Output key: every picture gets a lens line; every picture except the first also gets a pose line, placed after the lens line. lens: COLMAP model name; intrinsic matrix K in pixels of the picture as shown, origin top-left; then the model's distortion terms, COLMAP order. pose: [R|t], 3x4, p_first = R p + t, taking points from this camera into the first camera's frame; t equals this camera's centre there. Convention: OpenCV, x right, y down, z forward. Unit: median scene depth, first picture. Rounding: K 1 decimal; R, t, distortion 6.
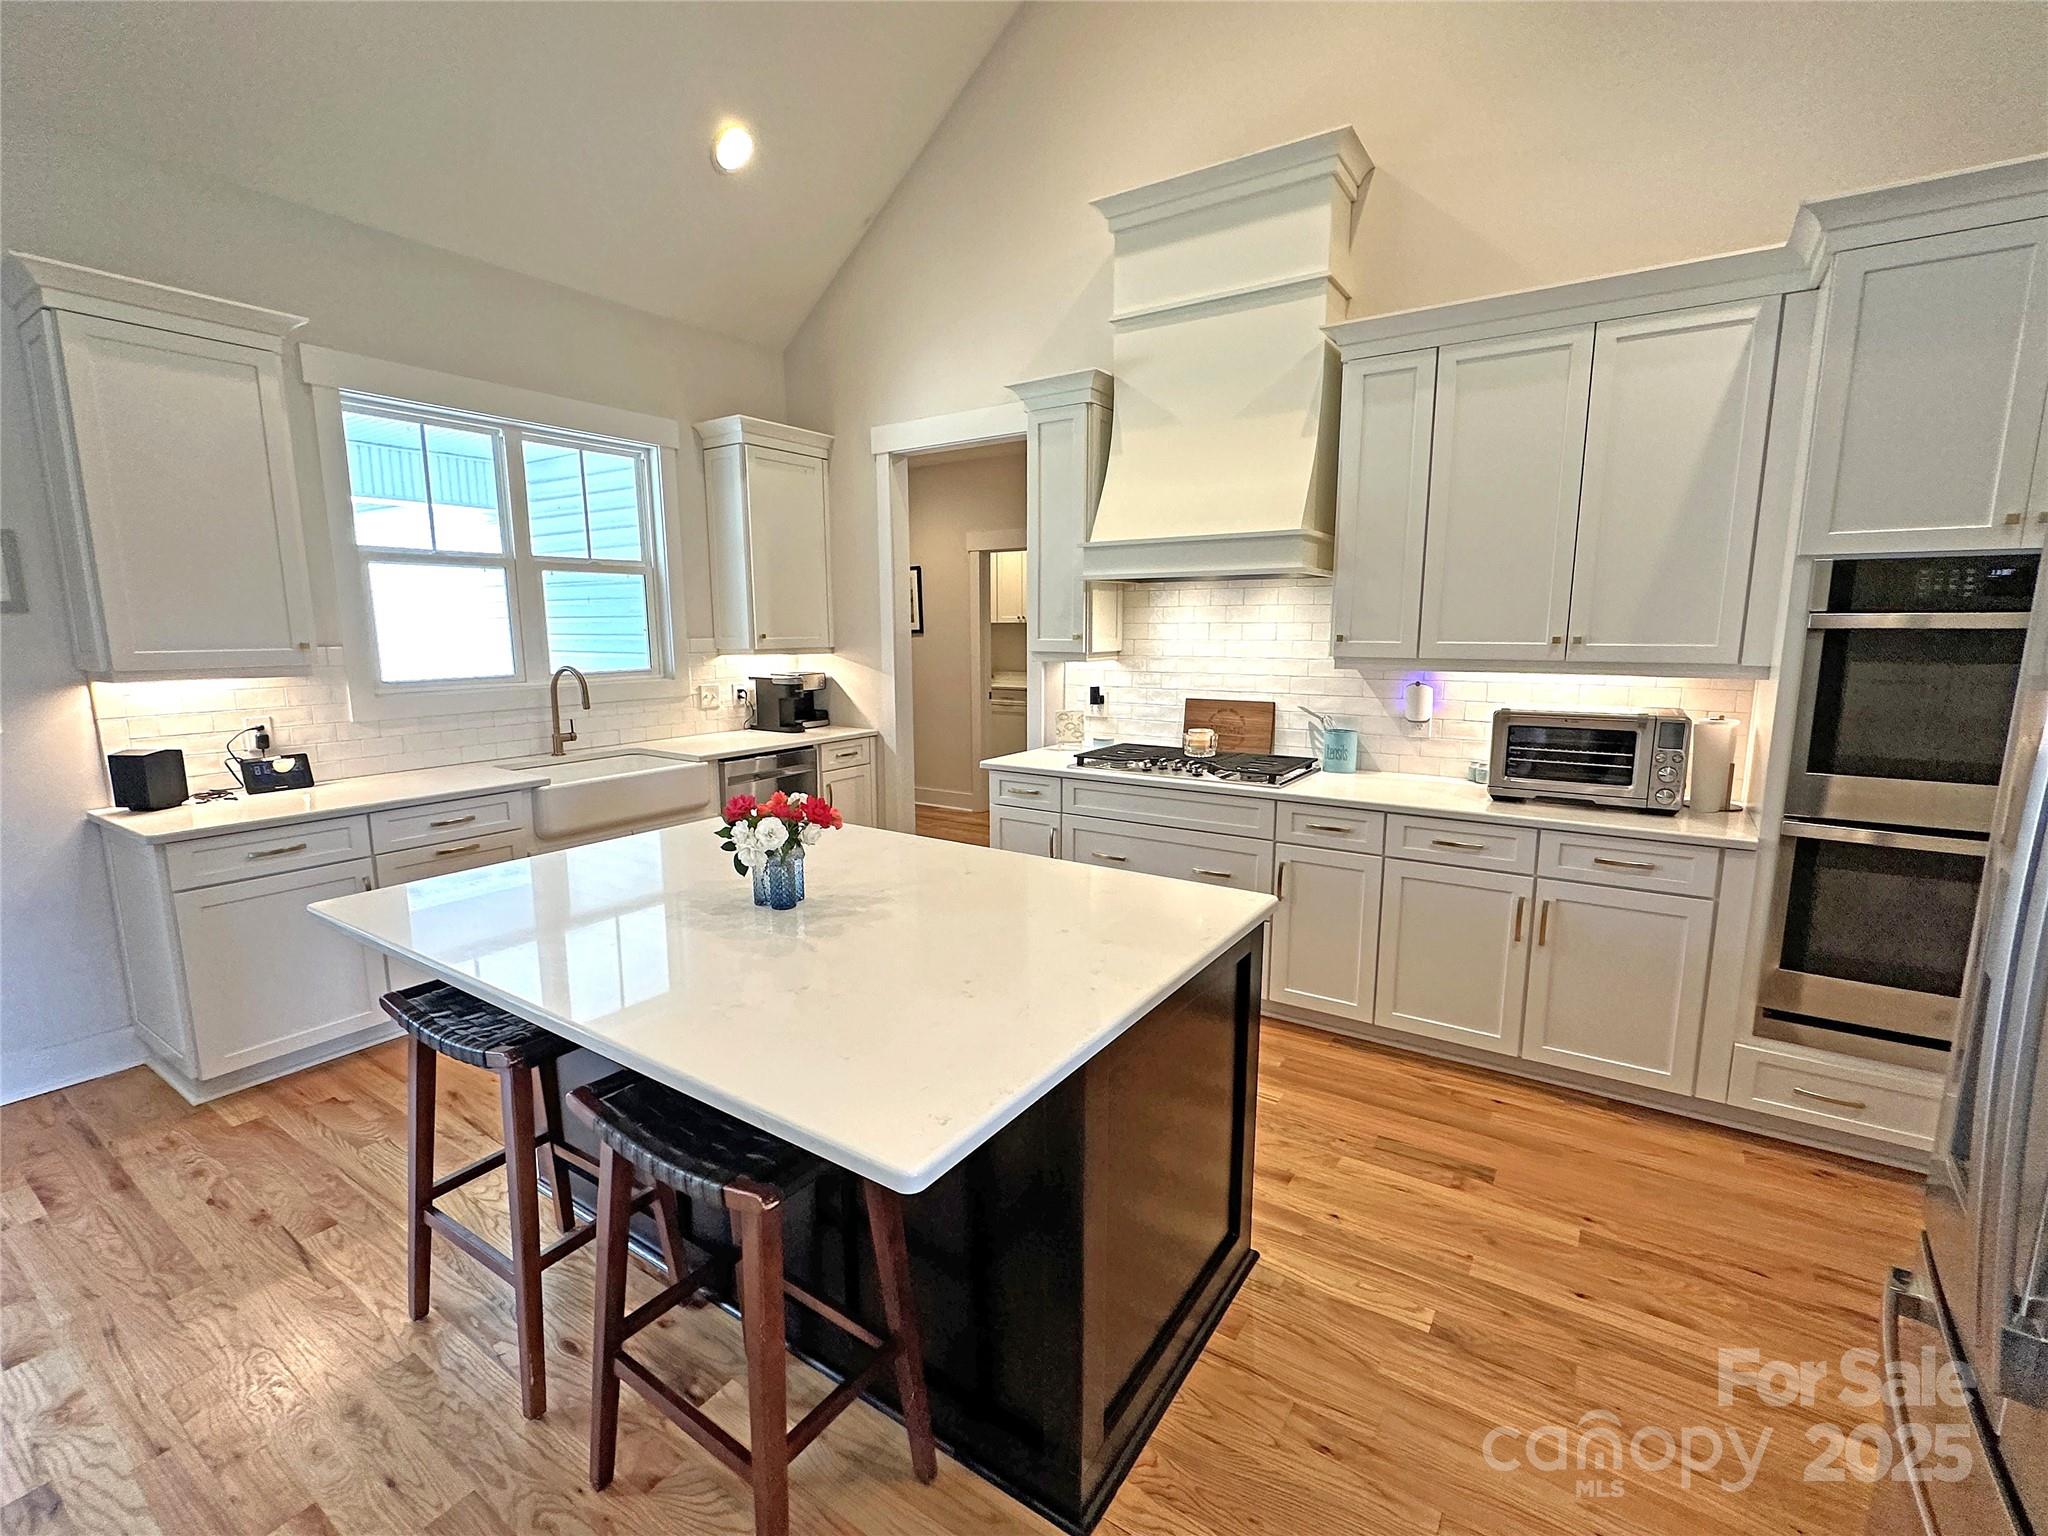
lens RADIAL K [[906.3, 0, 1023.8], [0, 906.3, 768.3], [0, 0, 1]] dist [-0.003562, 0.000461]
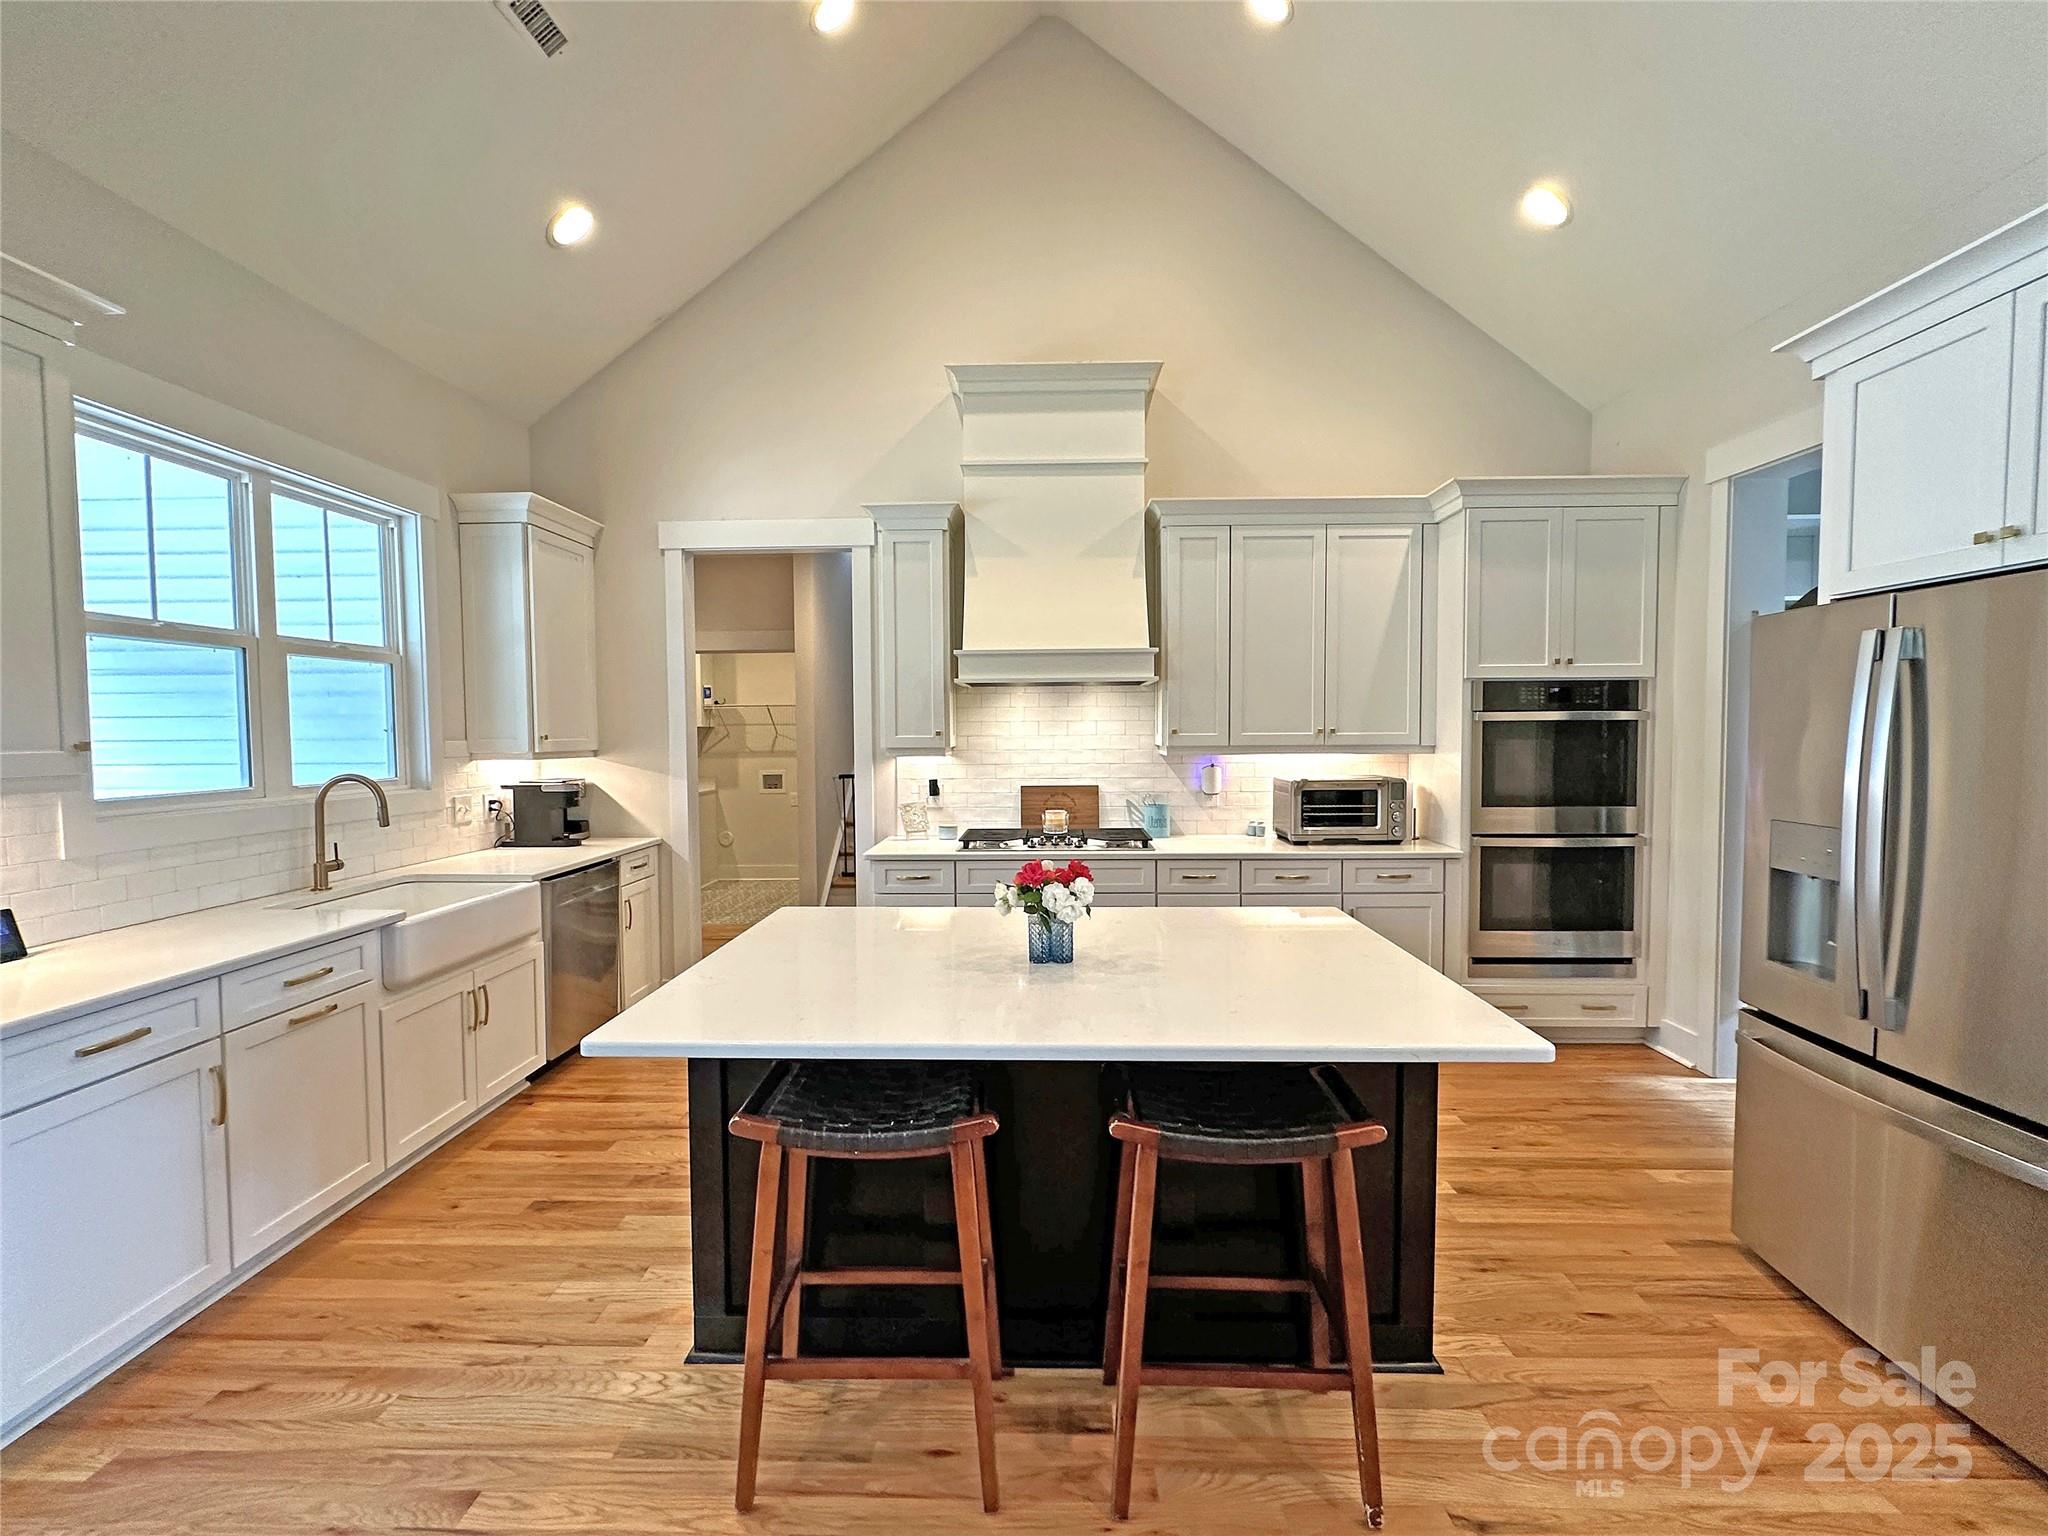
lens RADIAL K [[906.3, 0, 1026.5], [0, 906.3, 767.3], [0, 0, 1]] dist [-0.003562, 0.000461]
pose [[0.843762, -0.025513, 0.536111, -0.490298], [0.089405, 0.991595, -0.093521, 0.008752], [-0.529219, 0.126841, 0.838951, 0.029135]]
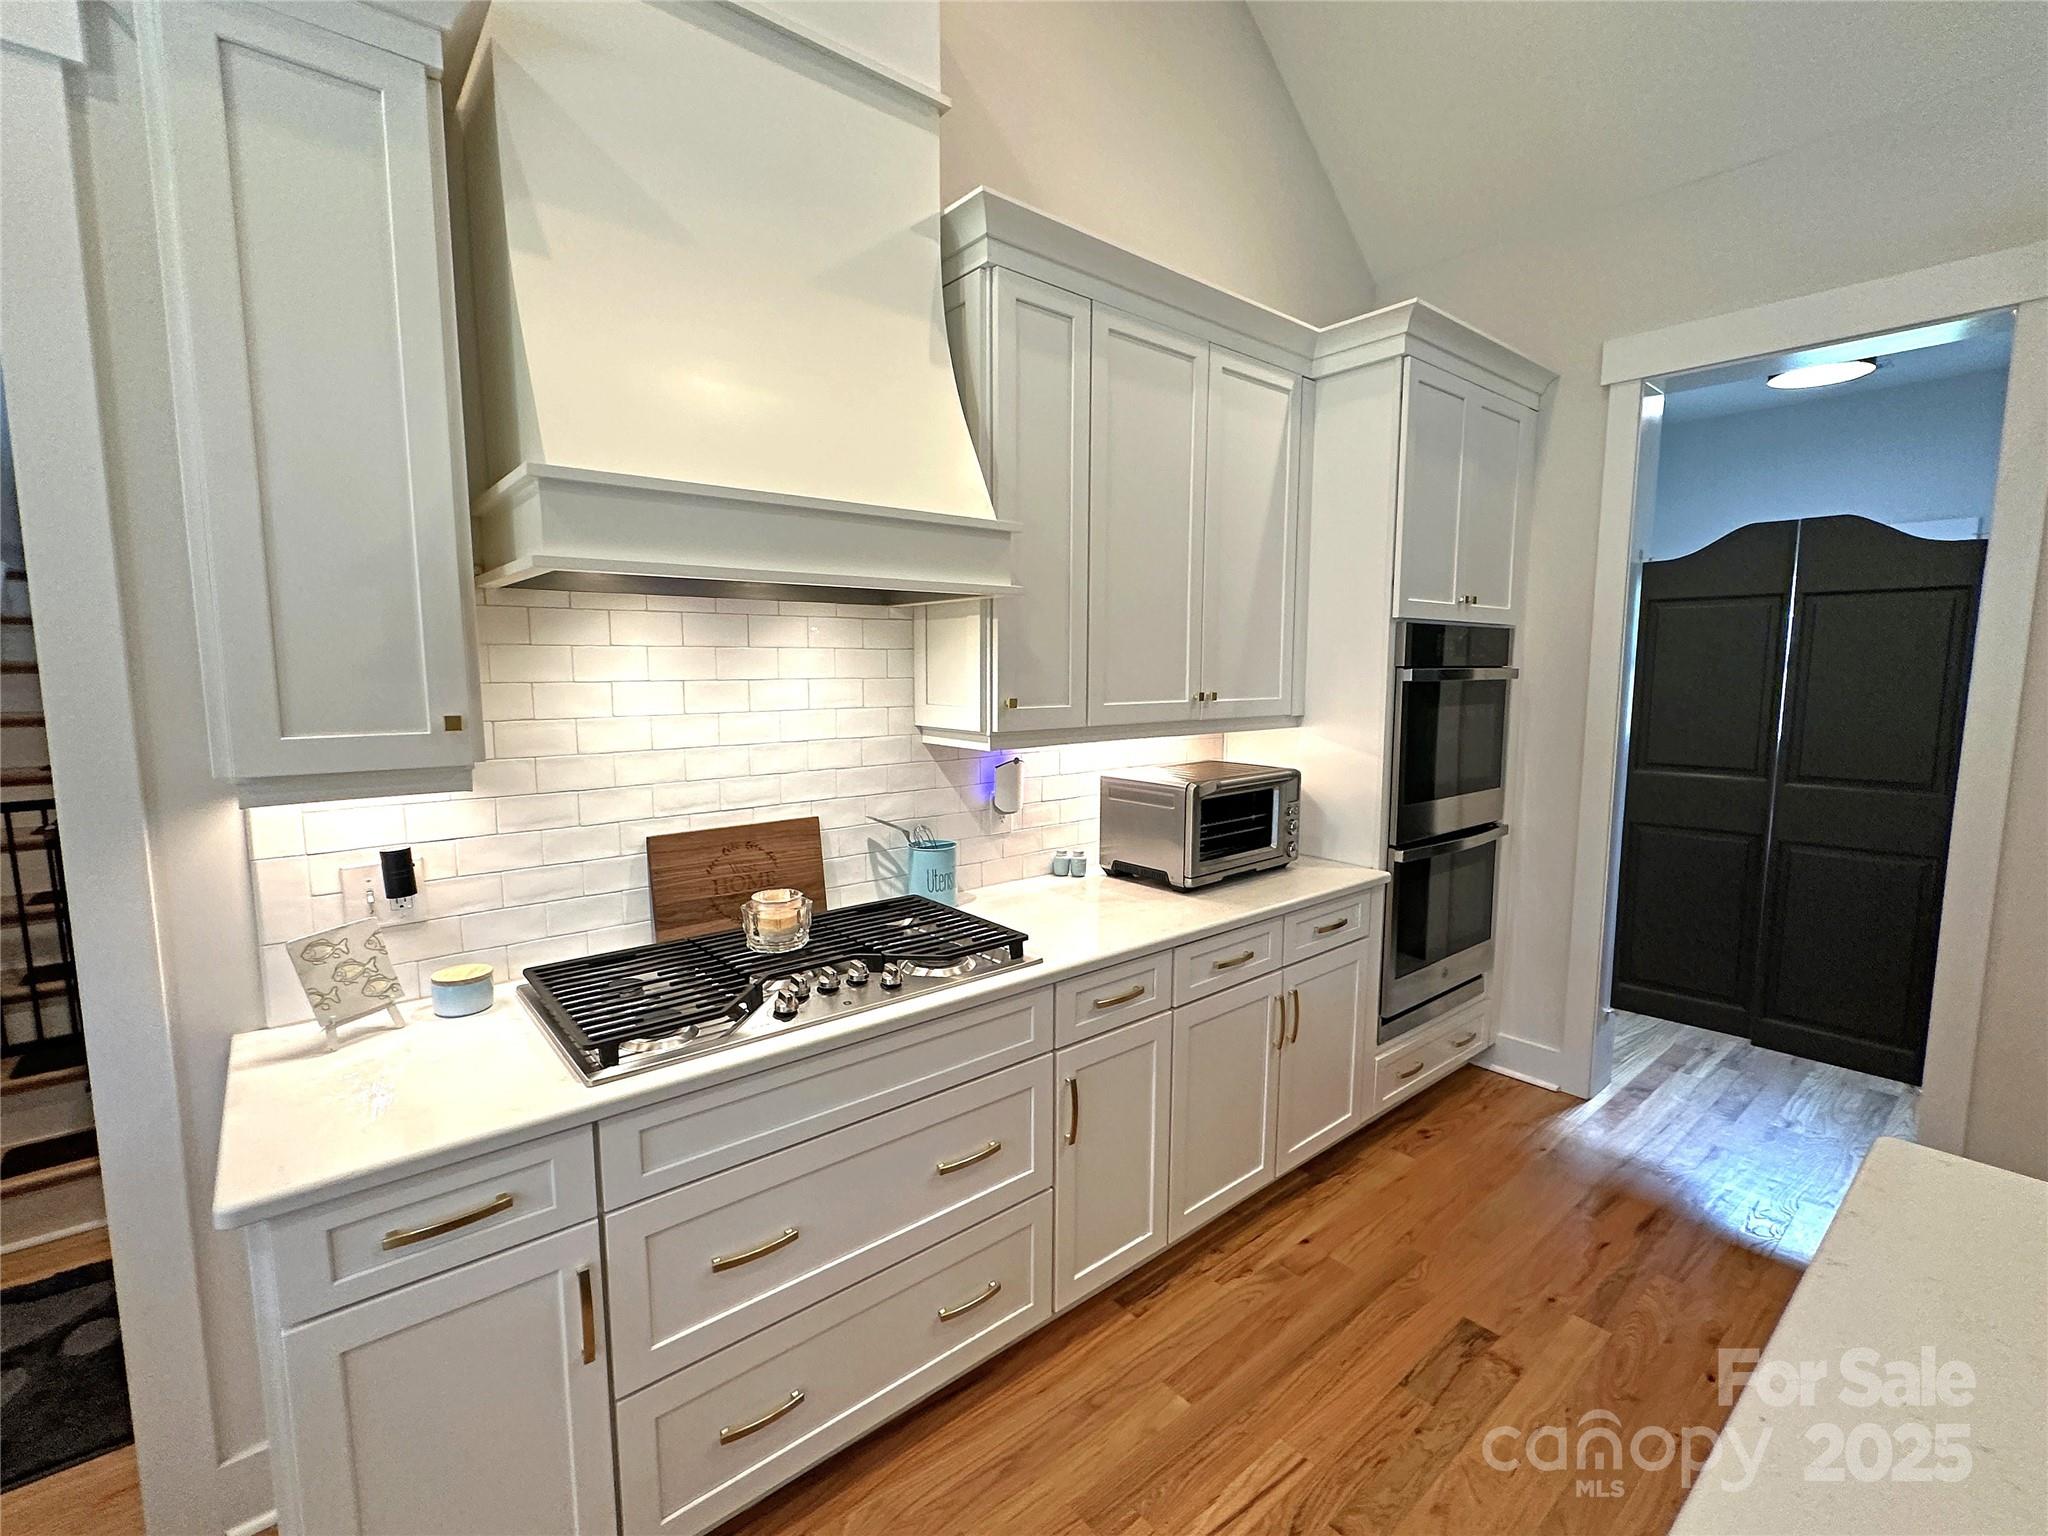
lens RADIAL K [[906.3, 0, 1021.4], [0, 906.3, 769.1], [0, 0, 1]] dist [-0.003562, 0.000461]
pose [[0.280345, -0.108296, 0.953771, -0.246090], [0.150925, 0.986230, 0.067619, -0.130772], [-0.947960, 0.124992, 0.292829, 0.758940]]
